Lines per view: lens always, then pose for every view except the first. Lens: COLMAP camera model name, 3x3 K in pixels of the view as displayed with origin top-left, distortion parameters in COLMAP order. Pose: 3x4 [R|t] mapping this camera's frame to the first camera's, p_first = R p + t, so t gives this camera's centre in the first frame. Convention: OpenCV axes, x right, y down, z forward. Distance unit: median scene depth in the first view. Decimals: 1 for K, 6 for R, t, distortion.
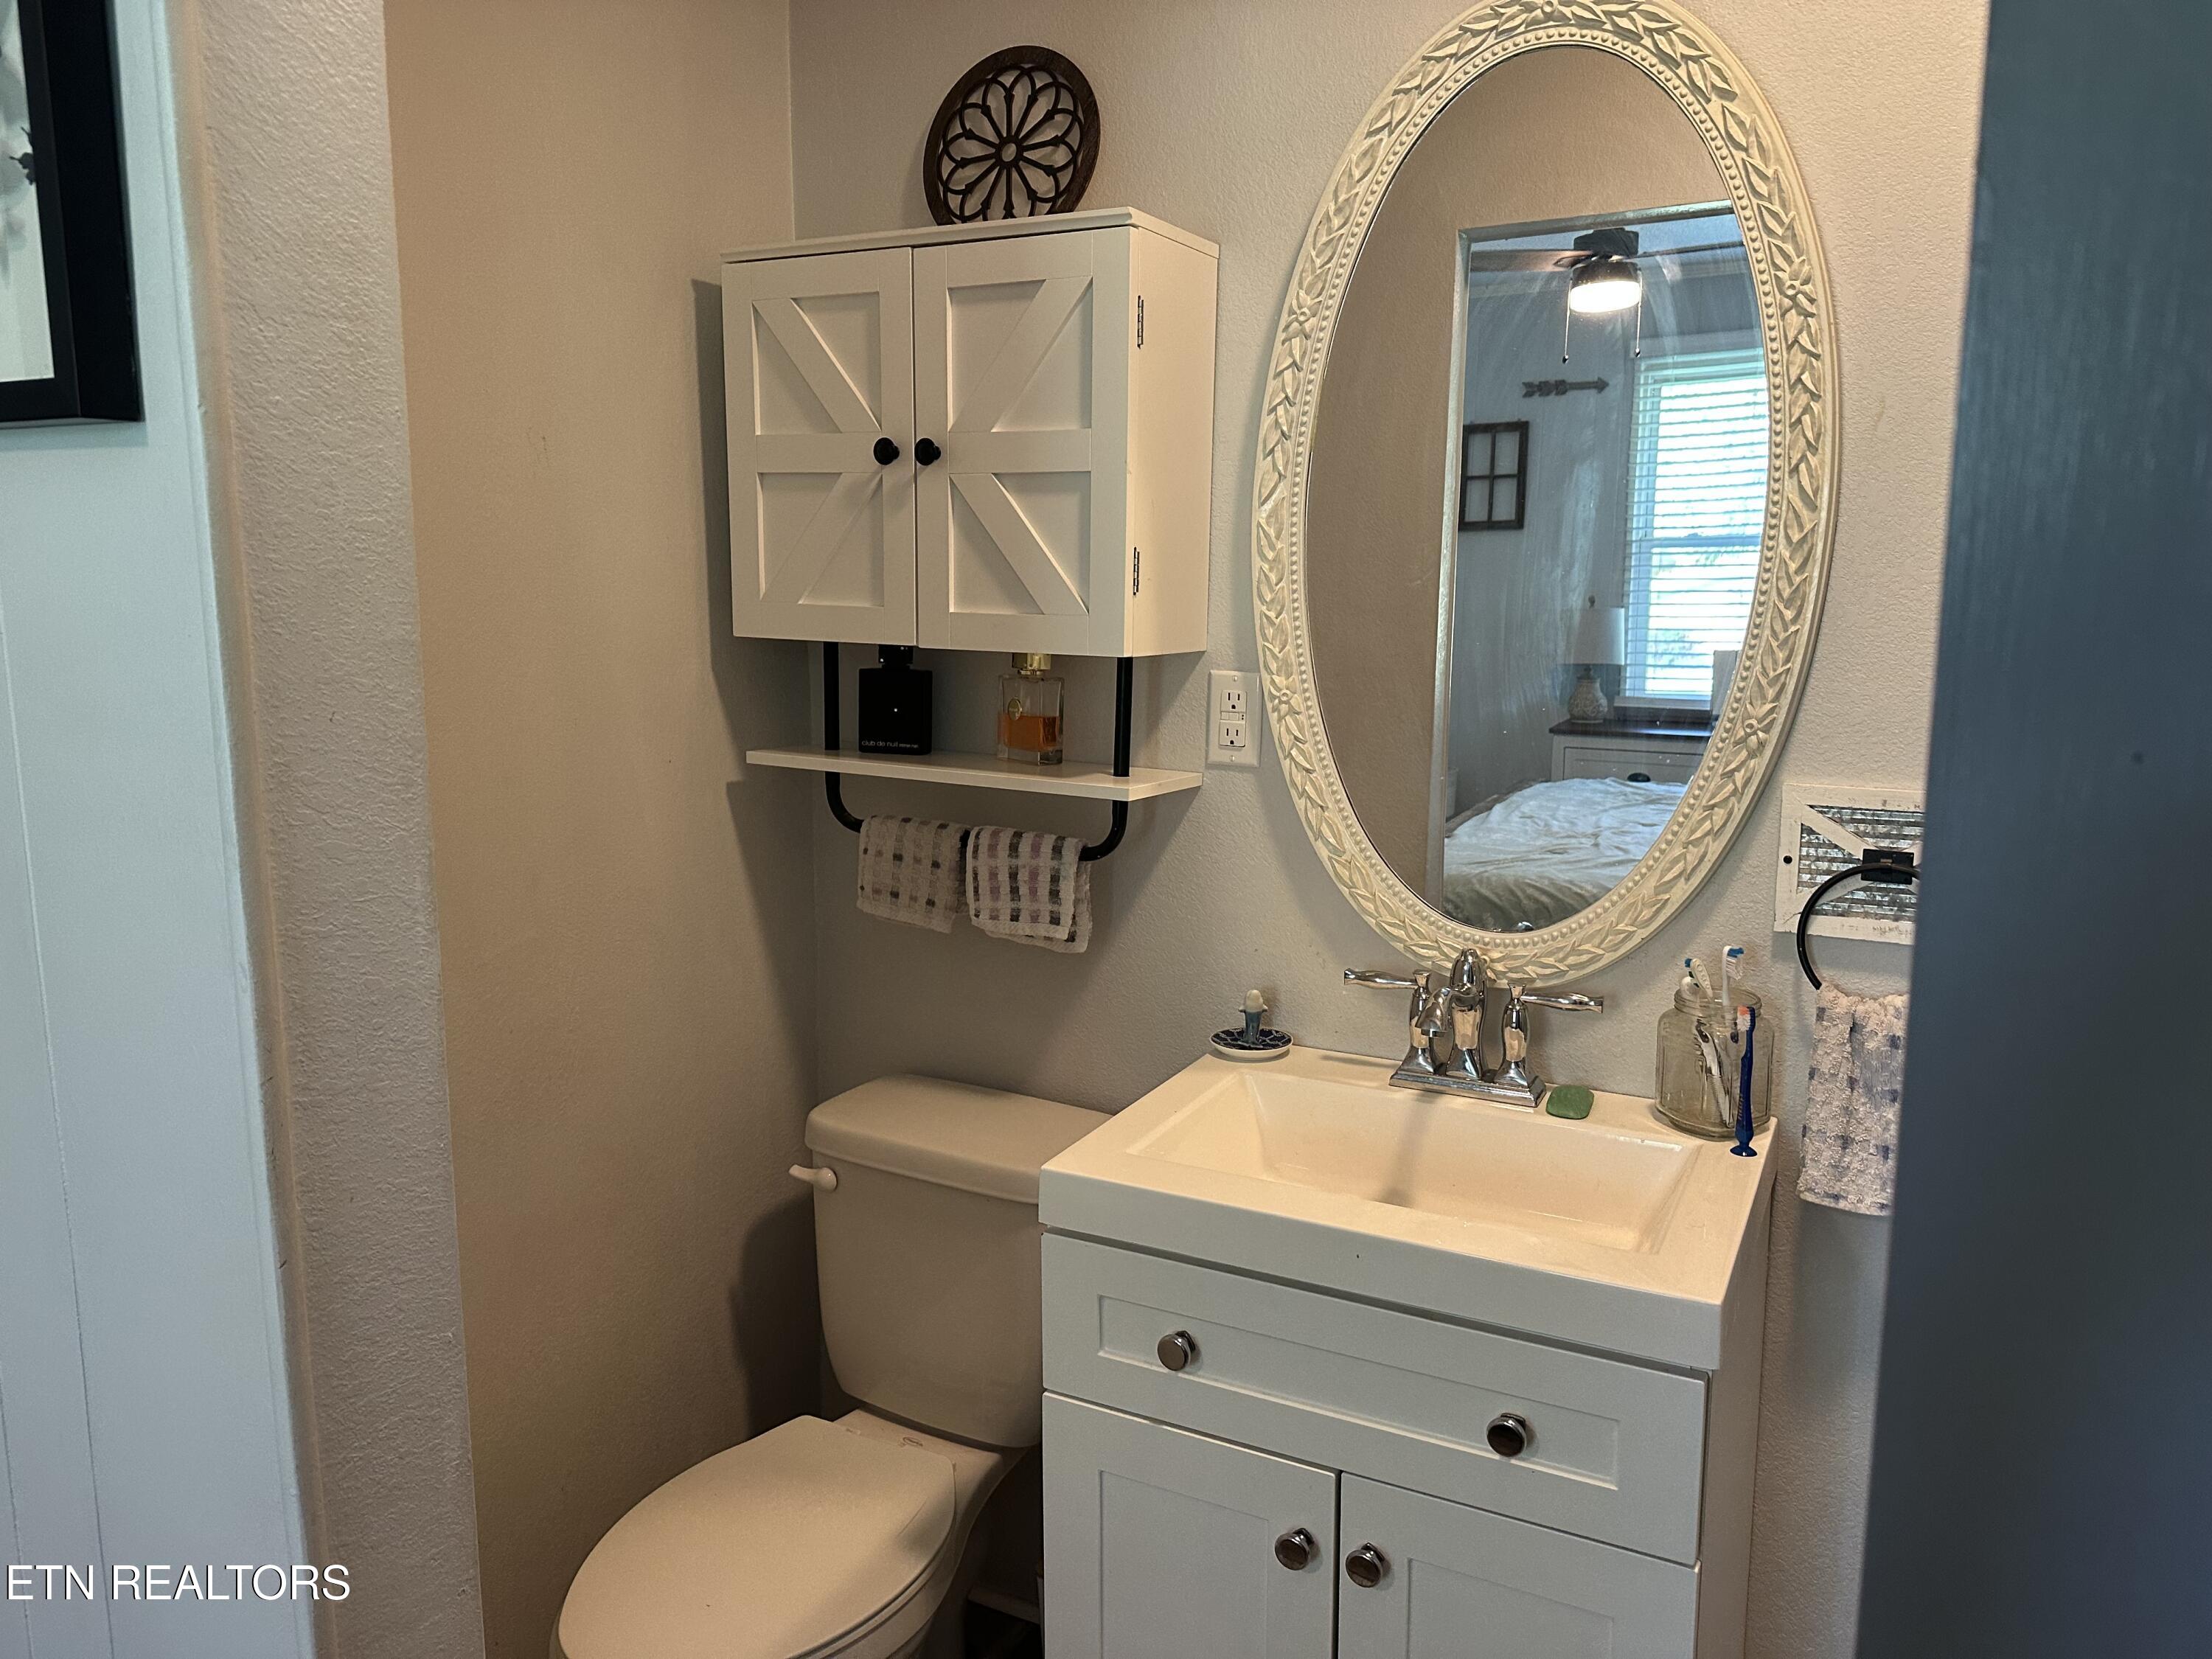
lens RADIAL K [[1554.6, 0, 1104.4], [0, 1554.6, 820.6], [0, 0, 1]] dist [0.033366, -0.046942]
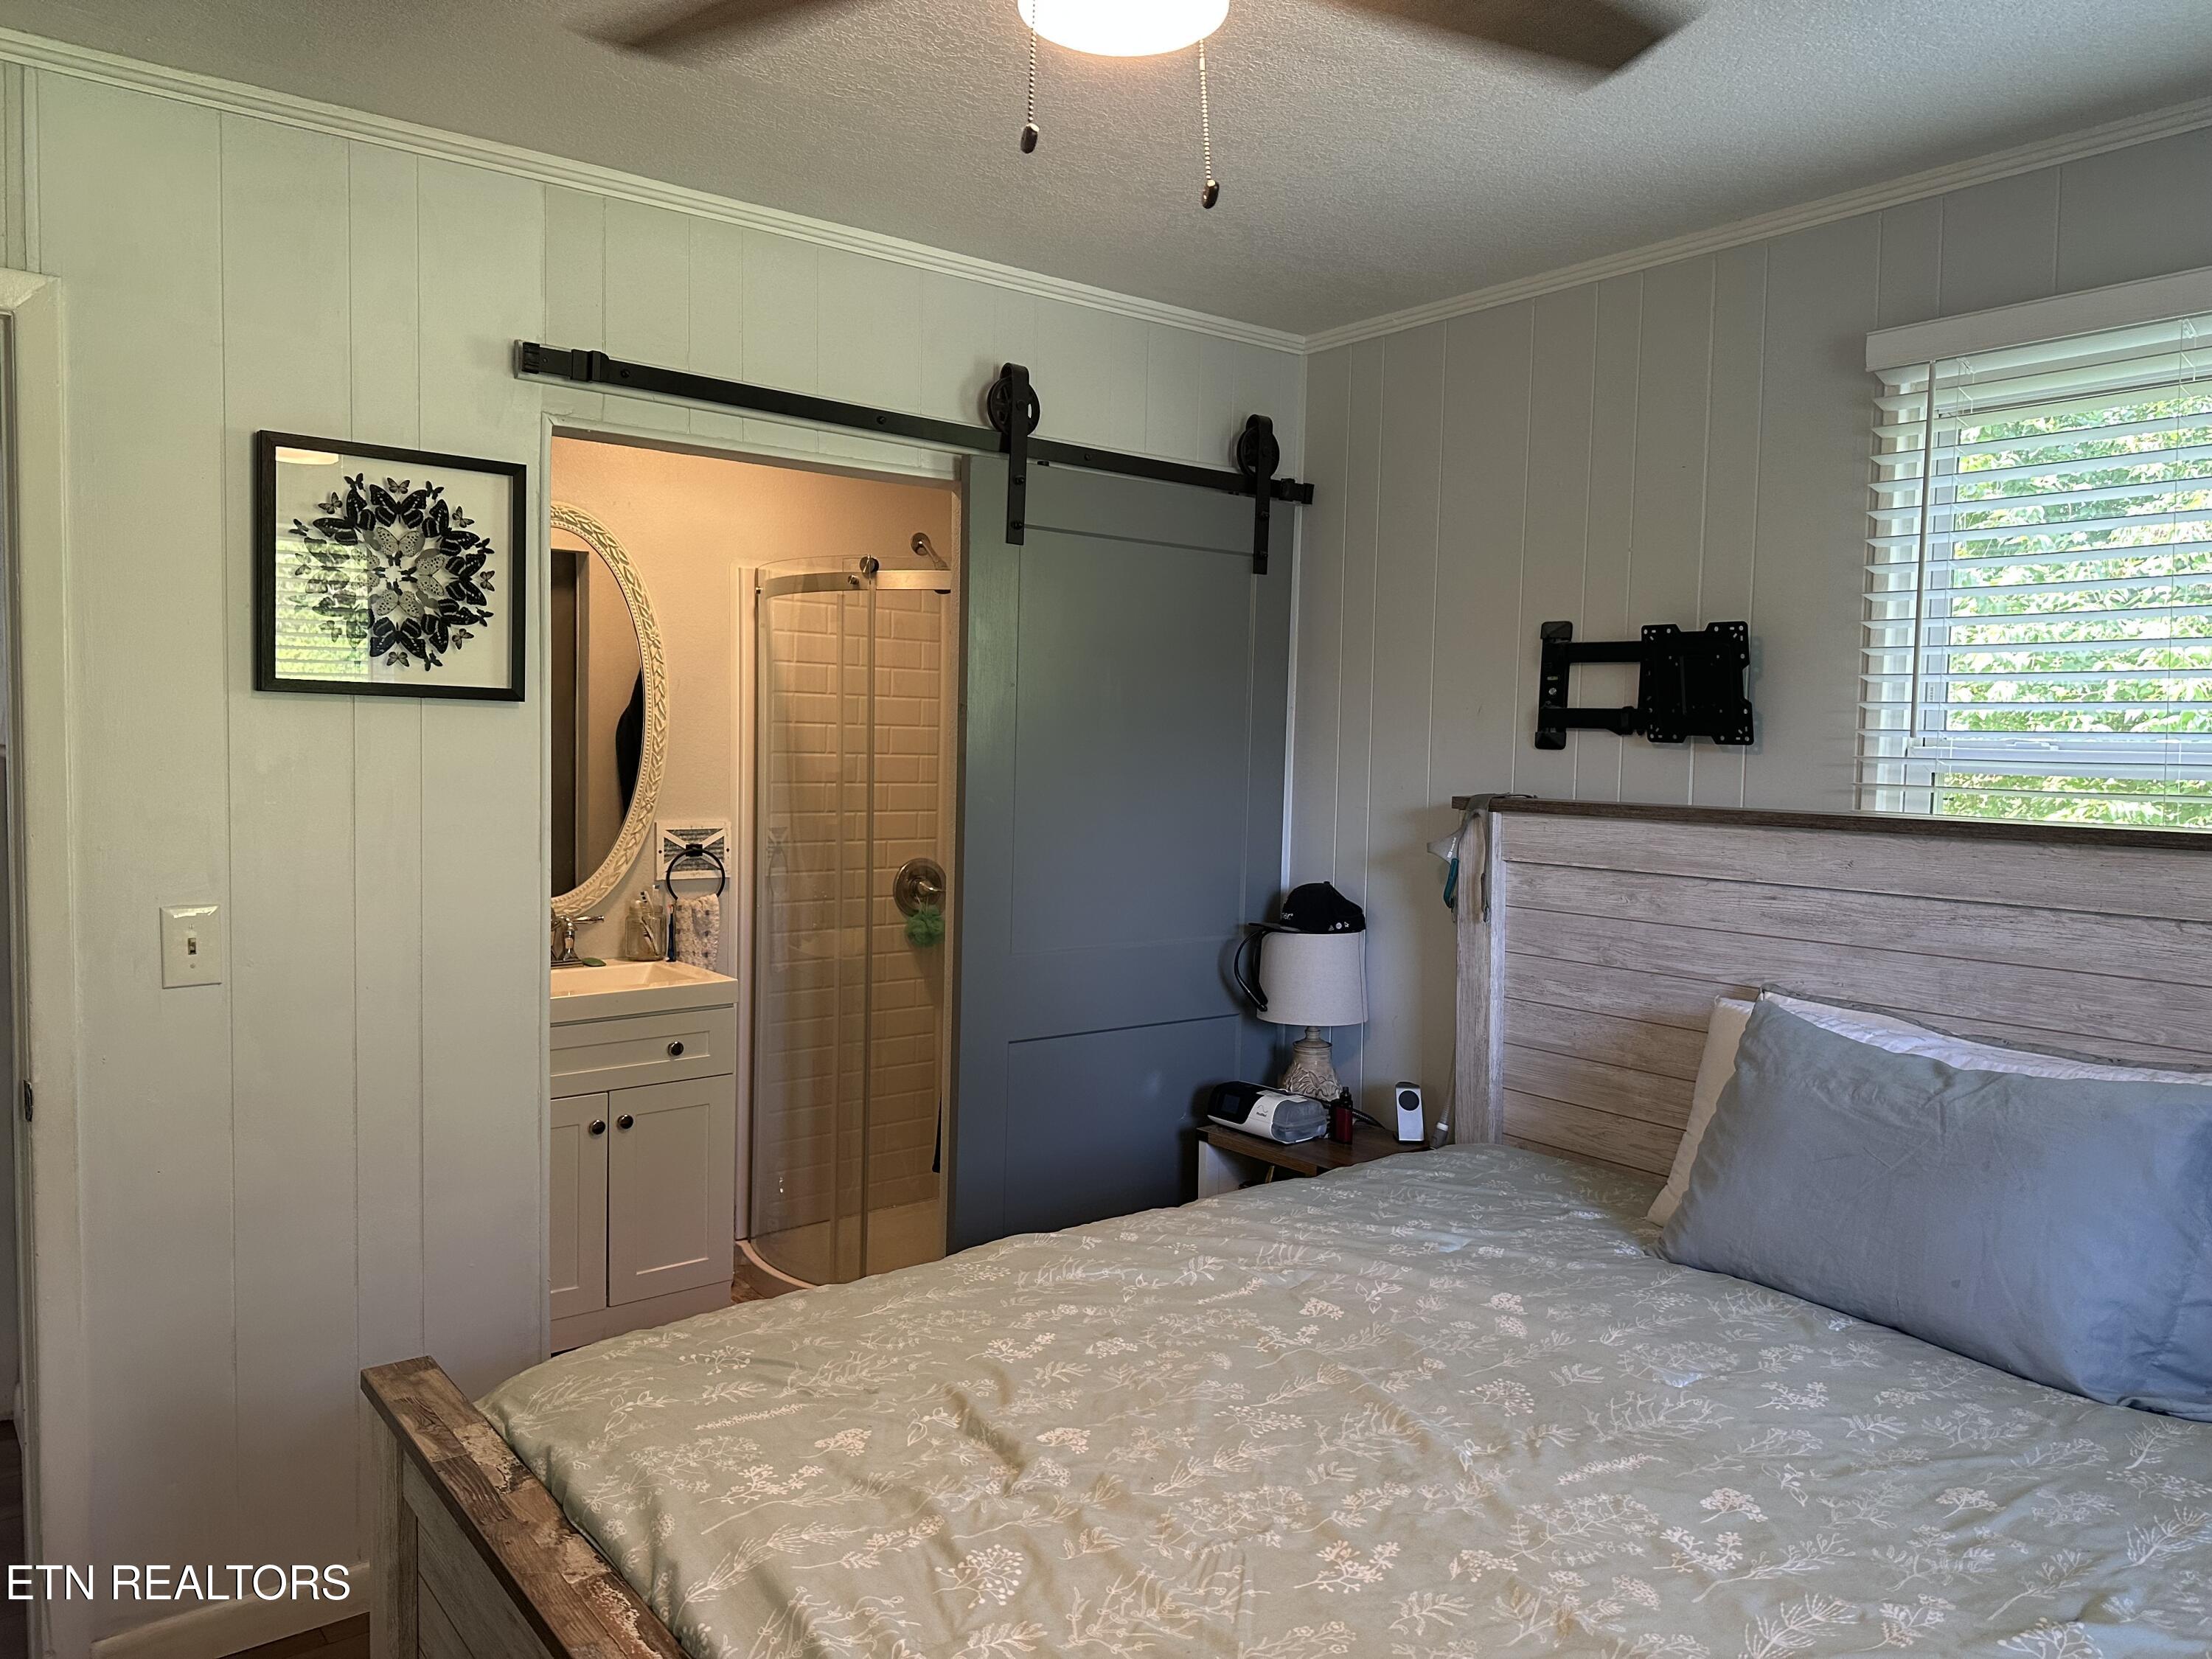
lens RADIAL K [[1554.6, 0, 1109.7], [0, 1554.6, 829.5], [0, 0, 1]] dist [0.033366, -0.046942]
pose [[0.401537, -0.042743, 0.914845, -1.655305], [0.115783, 0.993265, -0.004412, 0.087649], [-0.908495, 0.107695, 0.403781, -0.737118]]
